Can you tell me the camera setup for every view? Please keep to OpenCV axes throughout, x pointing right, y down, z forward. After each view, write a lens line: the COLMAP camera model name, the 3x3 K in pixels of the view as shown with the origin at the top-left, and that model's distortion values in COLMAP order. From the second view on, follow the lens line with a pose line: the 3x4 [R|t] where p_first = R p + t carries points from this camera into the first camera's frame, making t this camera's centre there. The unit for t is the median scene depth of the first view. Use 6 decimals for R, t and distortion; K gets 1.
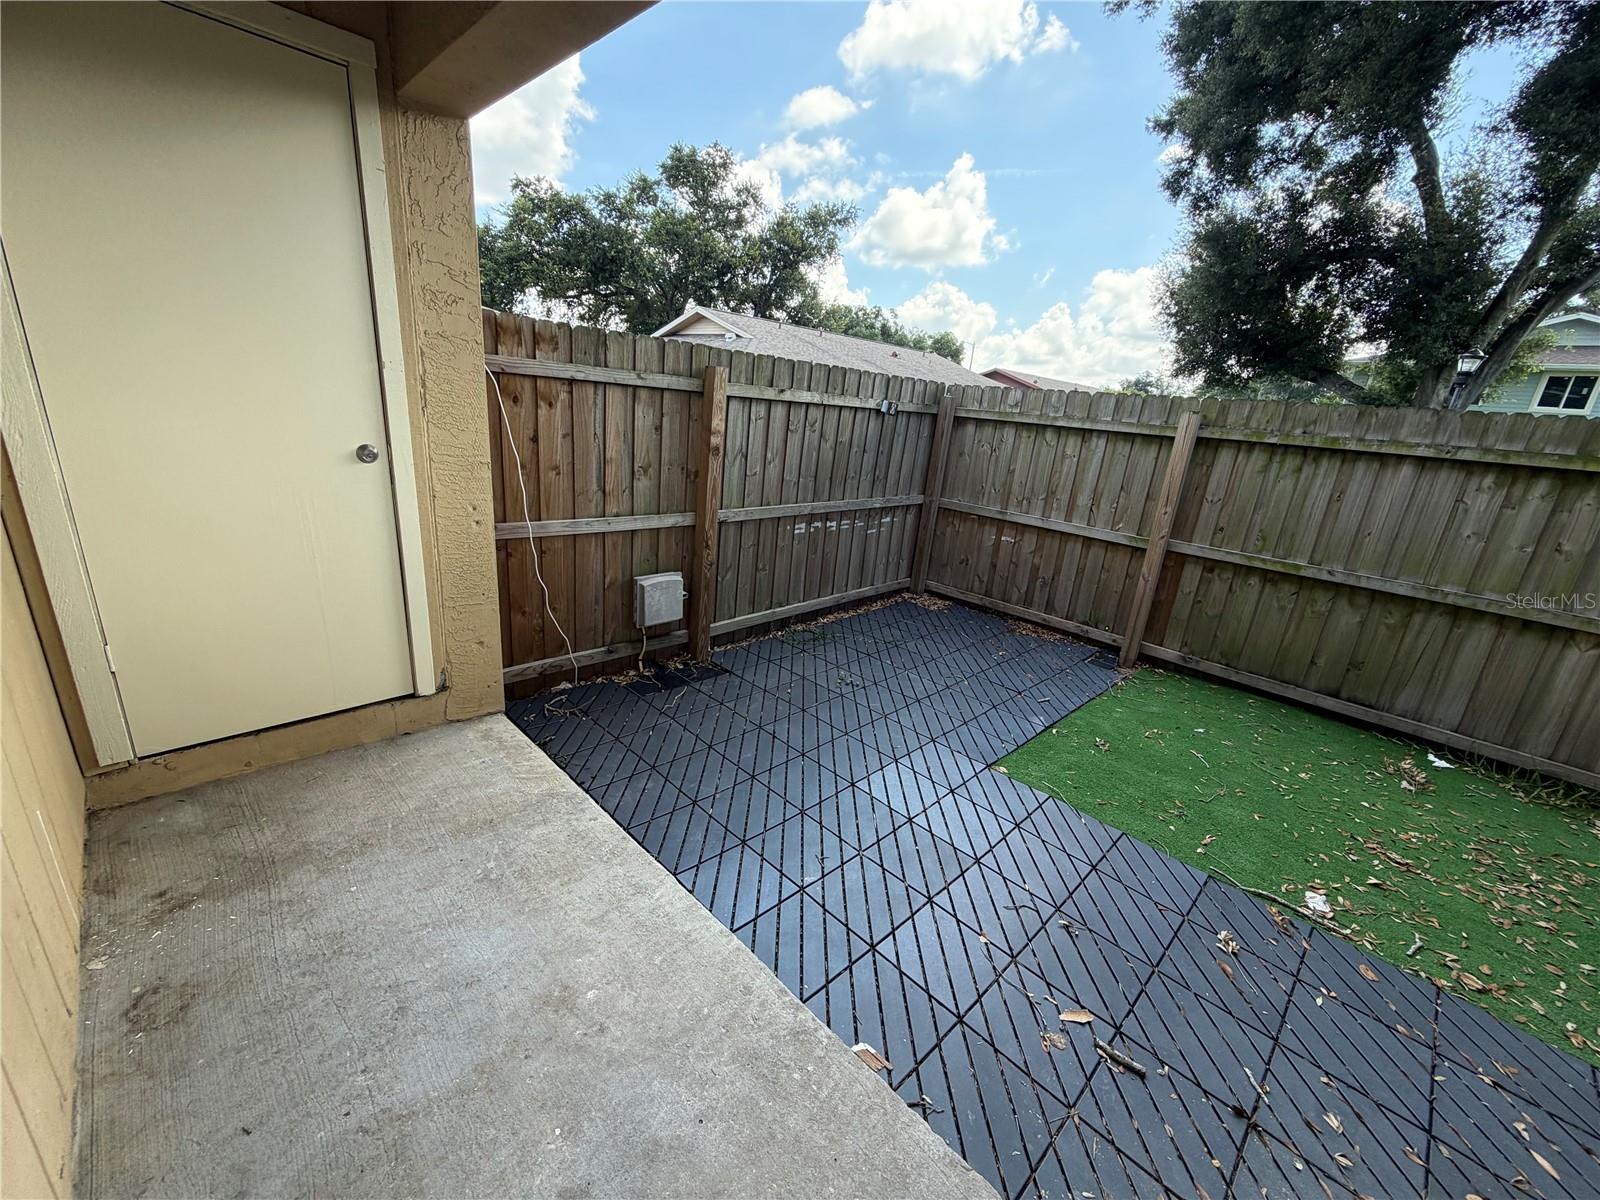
lens RADIAL K [[633.3, 0, 796.1], [0, 633.3, 607.8], [0, 0, 1]] dist [0.009999, 0.000273]
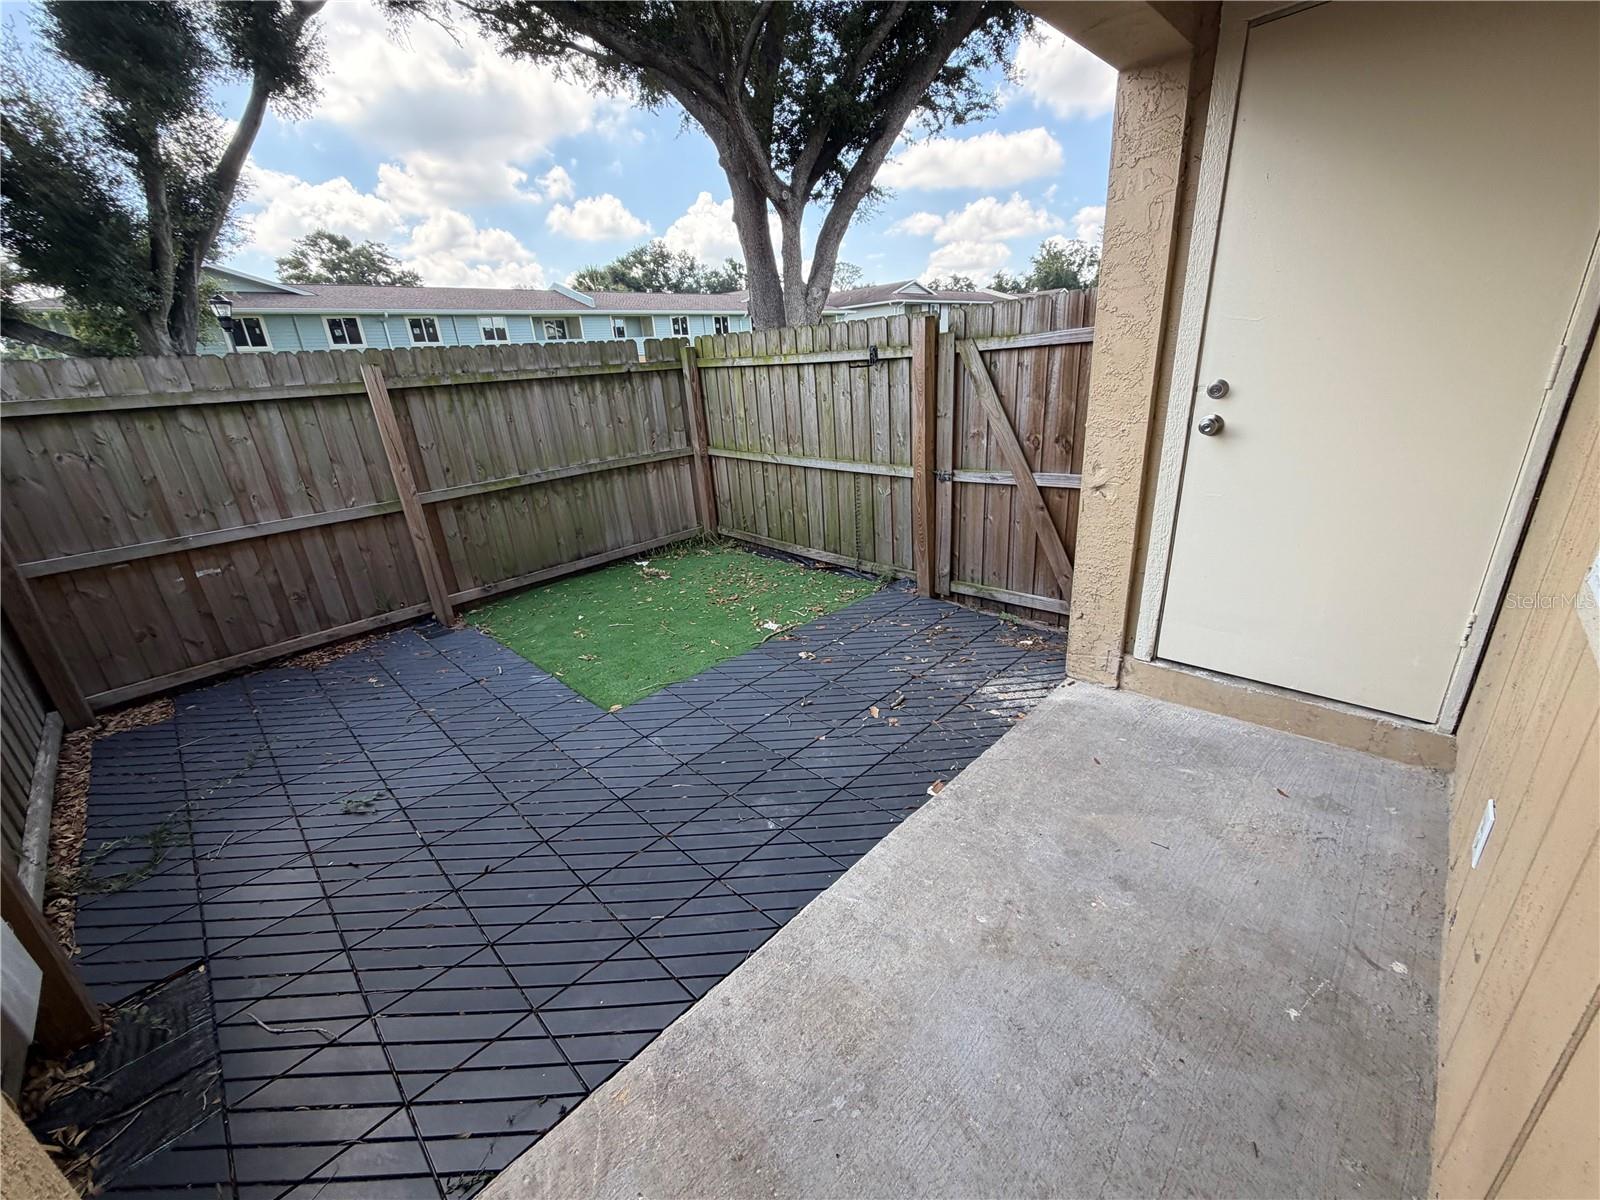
lens RADIAL K [[633.3, 0, 799.7], [0, 633.3, 596.6], [0, 0, 1]] dist [0.009999, 0.000273]
pose [[-0.002382, -0.430057, 0.902799, -0.366705], [0.376116, 0.836125, 0.399288, -0.137924], [-0.926569, 0.340508, 0.159760, 0.321544]]
